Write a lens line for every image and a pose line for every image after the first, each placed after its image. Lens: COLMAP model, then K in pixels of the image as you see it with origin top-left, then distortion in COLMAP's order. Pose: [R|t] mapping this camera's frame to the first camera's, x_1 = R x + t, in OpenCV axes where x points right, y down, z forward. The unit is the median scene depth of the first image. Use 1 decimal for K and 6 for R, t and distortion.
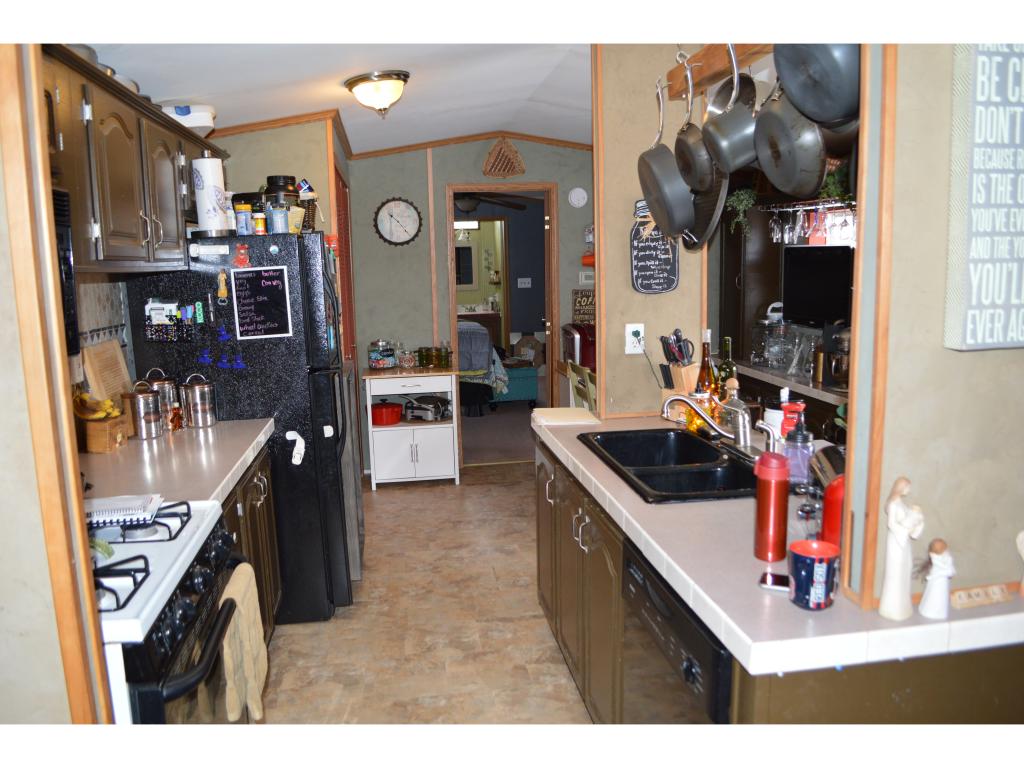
lens RADIAL K [[822.9, 0, 512.3], [0, 822.9, 385.6], [0, 0, 1]] dist [-0.067178, -0.001774]
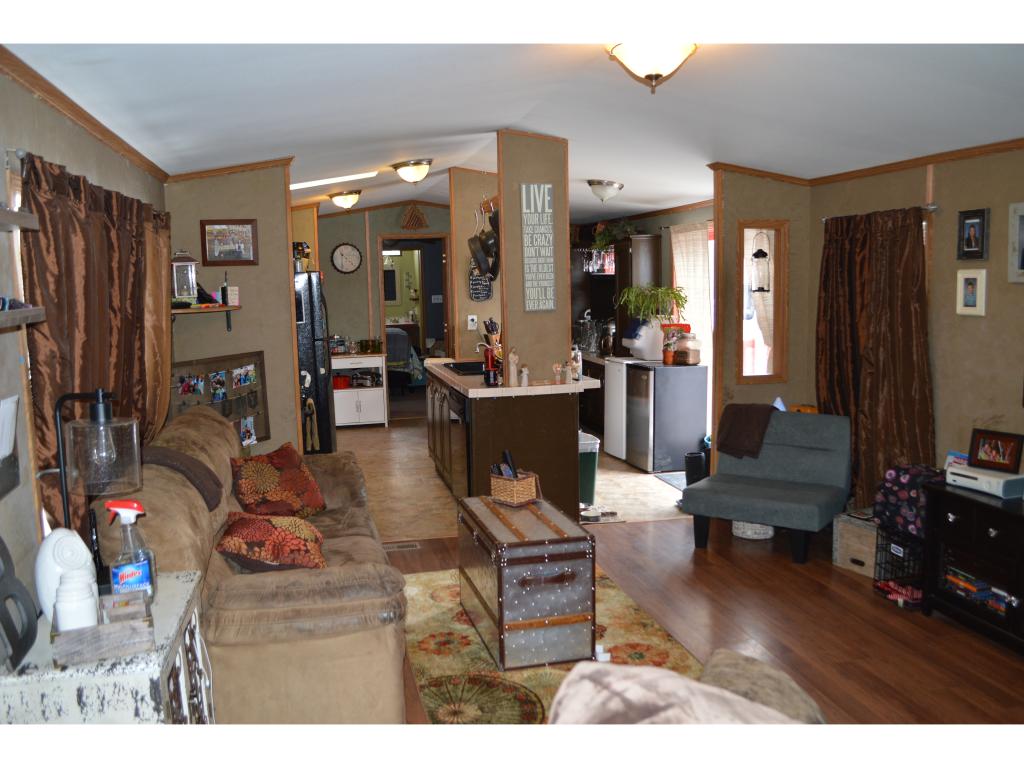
lens RADIAL K [[897.0, 0, 510.3], [0, 897.0, 382.3], [0, 0, 1]] dist [-0.050681, 0.003742]
pose [[0.997036, -0.009474, 0.076349, 0.037430], [0.012123, 0.999337, -0.034317, 0.095219], [-0.075974, 0.035141, 0.996490, -0.697117]]
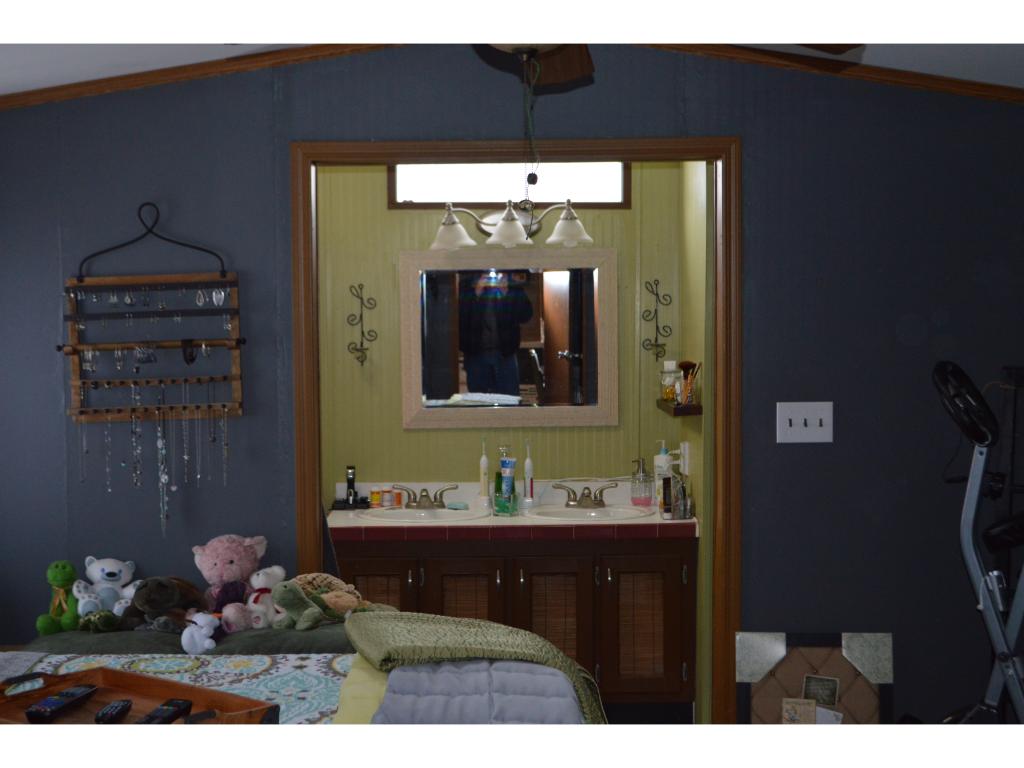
lens RADIAL K [[1558.9, 0, 518.4], [0, 1558.9, 389.6], [0, 0, 1]] dist [-0.004356, 0.000000]
pose [[0.991925, 0.025681, -0.124195, -0.020357], [-0.037647, 0.994767, -0.094977, -0.161532], [0.121106, 0.098886, 0.987702, 0.997539]]
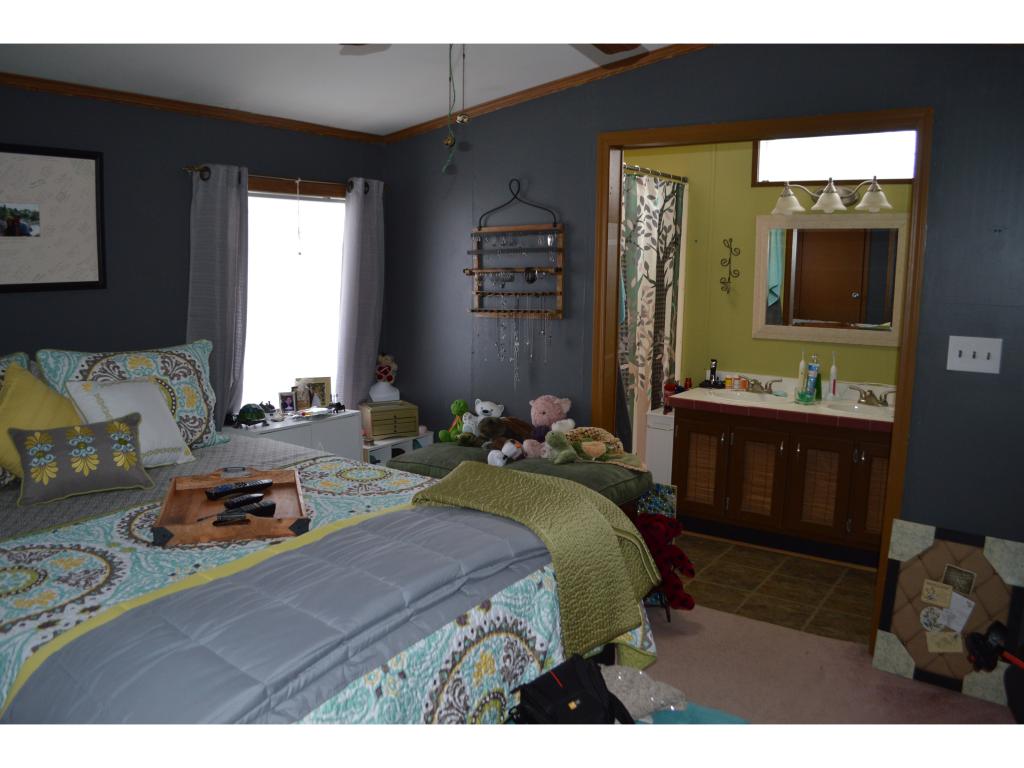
lens RADIAL K [[822.9, 0, 517.3], [0, 822.9, 389.0], [0, 0, 1]] dist [-0.067178, -0.001774]
pose [[0.740784, 0.139306, -0.657140, 0.146678], [-0.136226, 0.989088, 0.056109, -0.196387], [0.657785, 0.047955, 0.751678, 1.271327]]
